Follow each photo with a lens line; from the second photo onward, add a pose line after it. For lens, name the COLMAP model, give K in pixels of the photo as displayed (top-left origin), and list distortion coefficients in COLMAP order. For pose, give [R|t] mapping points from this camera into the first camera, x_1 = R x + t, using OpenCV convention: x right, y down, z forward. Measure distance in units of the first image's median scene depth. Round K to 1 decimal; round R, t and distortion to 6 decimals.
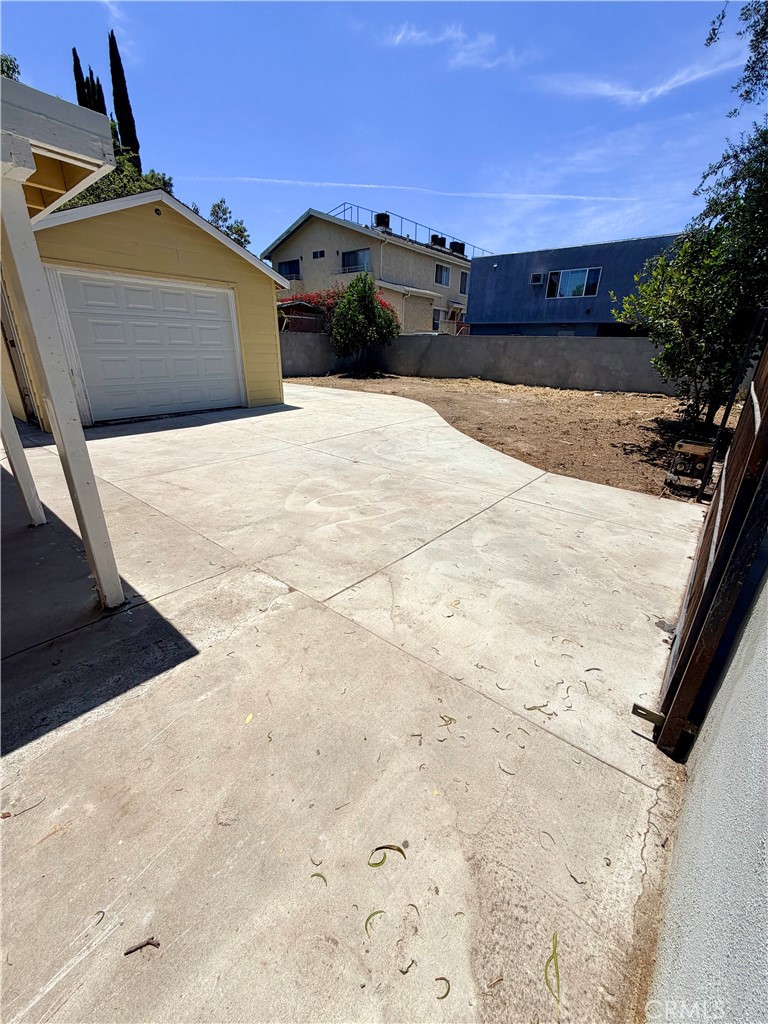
lens RADIAL K [[409.0, 0, 384.0], [0, 409.0, 512.0], [0, 0, 1]] dist [0.000572, 0.000179]
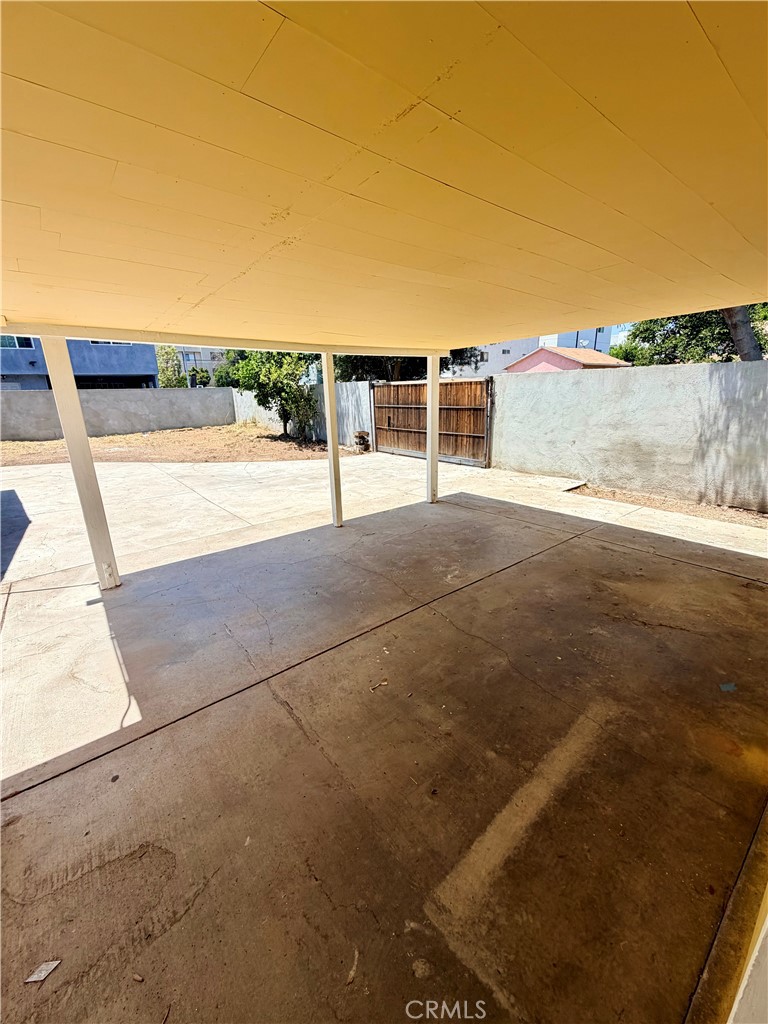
lens RADIAL K [[409.9, 0, 403.5], [0, 409.9, 514.4], [0, 0, 1]] dist [-0.000759, 0.000150]
pose [[0.153727, -0.314330, 0.936784, -0.998121], [0.398052, 0.887425, 0.232447, -0.118101], [-0.904391, 0.337155, 0.261541, 0.177552]]
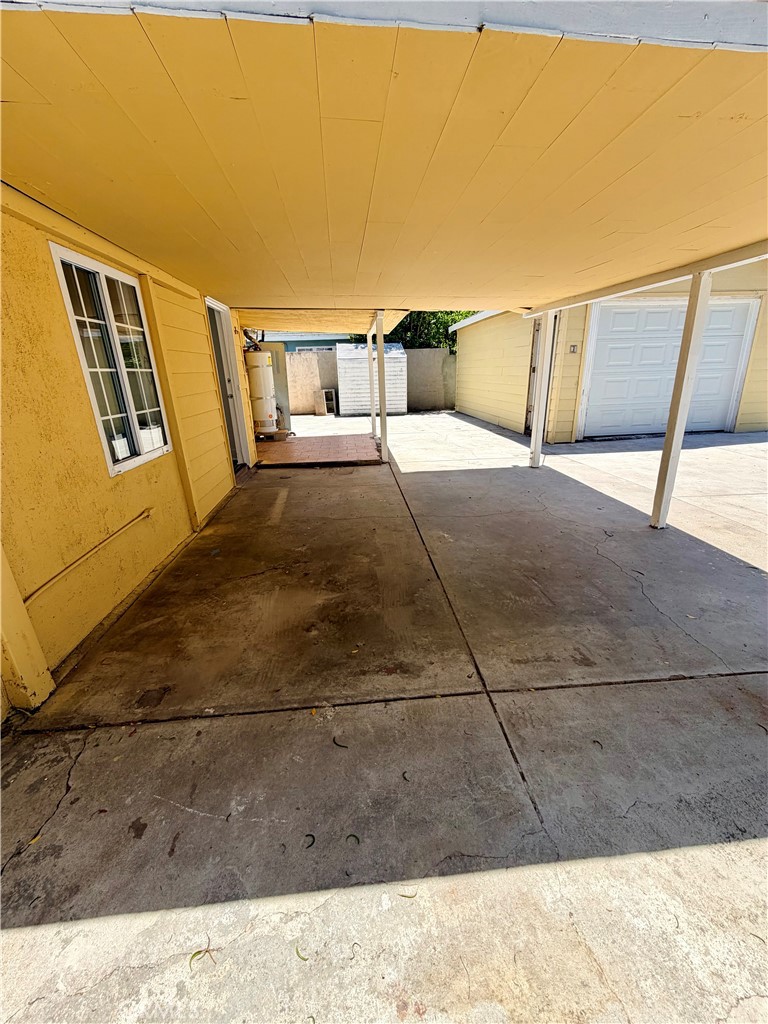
lens RADIAL K [[409.0, 0, 384.0], [0, 409.0, 512.0], [0, 0, 1]] dist [0.000572, 0.000179]
pose [[0.713907, 0.188961, -0.674263, -0.292228], [-0.223229, 0.974078, 0.036630, 0.051664], [0.663706, 0.124365, 0.737582, -0.131559]]
